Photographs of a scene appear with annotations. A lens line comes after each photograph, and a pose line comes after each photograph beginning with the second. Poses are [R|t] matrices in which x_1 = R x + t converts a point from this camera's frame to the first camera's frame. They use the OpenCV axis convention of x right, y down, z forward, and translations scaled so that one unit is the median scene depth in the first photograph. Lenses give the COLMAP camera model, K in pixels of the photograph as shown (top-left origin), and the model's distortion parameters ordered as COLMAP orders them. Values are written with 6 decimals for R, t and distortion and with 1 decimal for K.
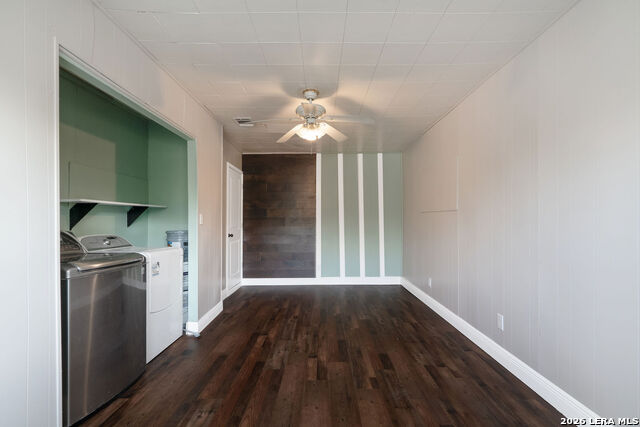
lens RADIAL K [[298.3, 0, 322.7], [0, 298.3, 220.2], [0, 0, 1]] dist [-0.004282, -0.000216]
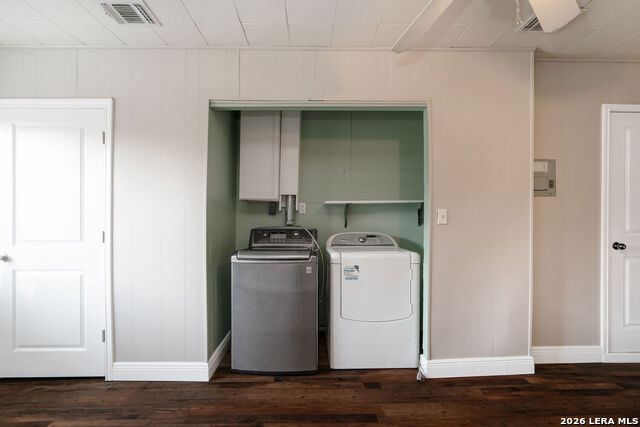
lens RADIAL K [[295.6, 0, 310.4], [0, 295.6, 223.3], [0, 0, 1]] dist [0.000484, 0.000103]
pose [[0.023179, 0.006836, -0.999708, 0.332998], [0.009972, 0.999925, 0.007069, 0.005831], [0.999682, -0.010133, 0.023109, 0.843723]]
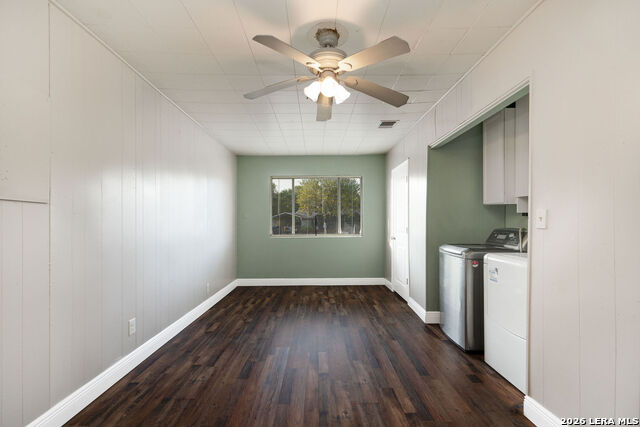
lens RADIAL K [[298.3, 0, 322.7], [0, 298.3, 220.2], [0, 0, 1]] dist [-0.004282, -0.000216]
pose [[-0.999809, 0.004968, -0.018898, -0.015022], [0.005205, 0.999908, -0.012505, 0.005130], [0.018835, -0.012601, -0.999743, 1.889591]]
